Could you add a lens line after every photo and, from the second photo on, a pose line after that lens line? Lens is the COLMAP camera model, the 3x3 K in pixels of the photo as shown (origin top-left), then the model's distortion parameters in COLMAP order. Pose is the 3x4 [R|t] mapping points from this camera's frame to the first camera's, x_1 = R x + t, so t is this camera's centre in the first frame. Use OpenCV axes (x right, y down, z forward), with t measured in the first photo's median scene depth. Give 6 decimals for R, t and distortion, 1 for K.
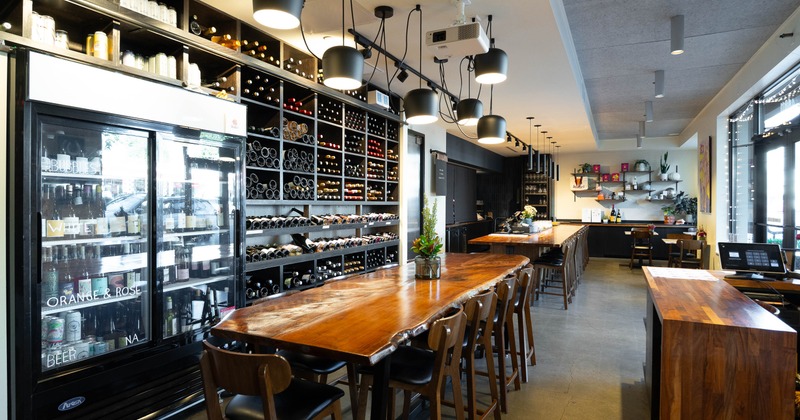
lens RADIAL K [[452.8, 0, 401.0], [0, 452.8, 209.7], [0, 0, 1]] dist [-0.035748, -0.001669]
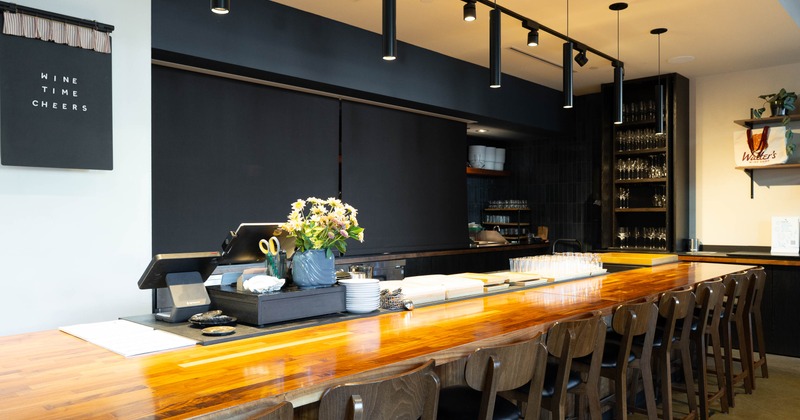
lens RADIAL K [[577.6, 0, 415.5], [0, 577.6, 224.7], [0, 0, 1]] dist [-0.024492, 0.008475]
pose [[0.952261, -0.001460, -0.305281, 0.284437], [0.002164, 0.999996, 0.001969, 0.002397], [0.305277, -0.002536, 0.952260, 0.498385]]
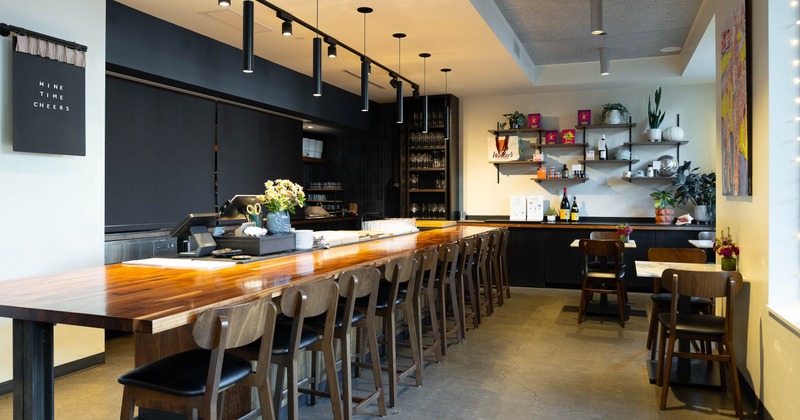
lens RADIAL K [[561.3, 0, 399.0], [0, 561.3, 204.2], [0, 0, 1]] dist [-0.046207, 0.006636]
pose [[0.997722, -0.004137, 0.067331, 0.235425], [0.004176, 0.999991, -0.000431, 0.007888], [-0.067328, 0.000711, 0.997731, 0.354456]]
